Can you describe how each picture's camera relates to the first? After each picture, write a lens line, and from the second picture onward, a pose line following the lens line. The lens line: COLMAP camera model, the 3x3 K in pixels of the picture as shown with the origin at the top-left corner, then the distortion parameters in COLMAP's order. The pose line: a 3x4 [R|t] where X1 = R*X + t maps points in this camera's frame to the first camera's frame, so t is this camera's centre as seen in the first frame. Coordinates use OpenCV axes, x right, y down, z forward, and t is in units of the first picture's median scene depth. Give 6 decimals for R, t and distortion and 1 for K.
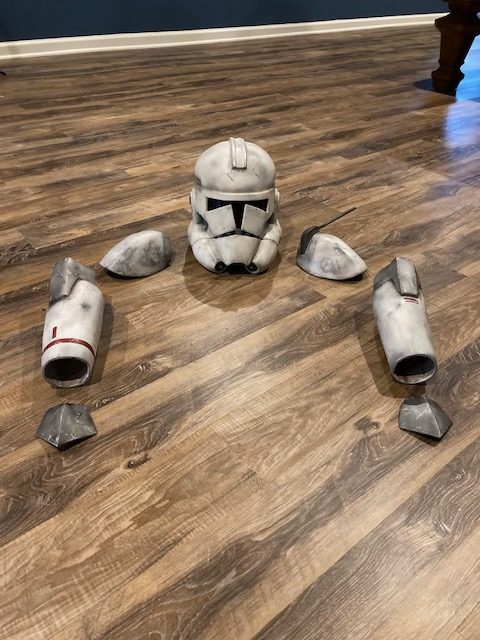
lens RADIAL K [[523.2, 0, 238.5], [0, 523.2, 320.5], [0, 0, 1]] dist [0.003973, 0.002487]
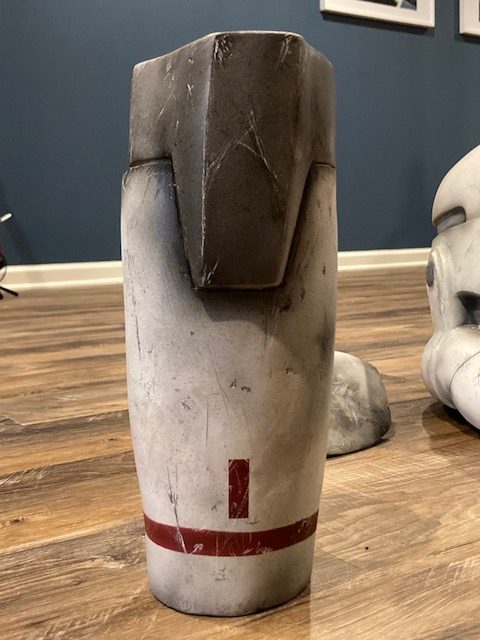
lens RADIAL K [[811.0, 0, 241.5], [0, 811.0, 319.8], [0, 0, 1]] dist [0.112396, 0.000000]
pose [[0.991788, -0.059864, -0.113015, -0.150395], [-0.005682, 0.862183, -0.506565, 0.093852], [0.127765, 0.503047, 0.854763, 0.453037]]
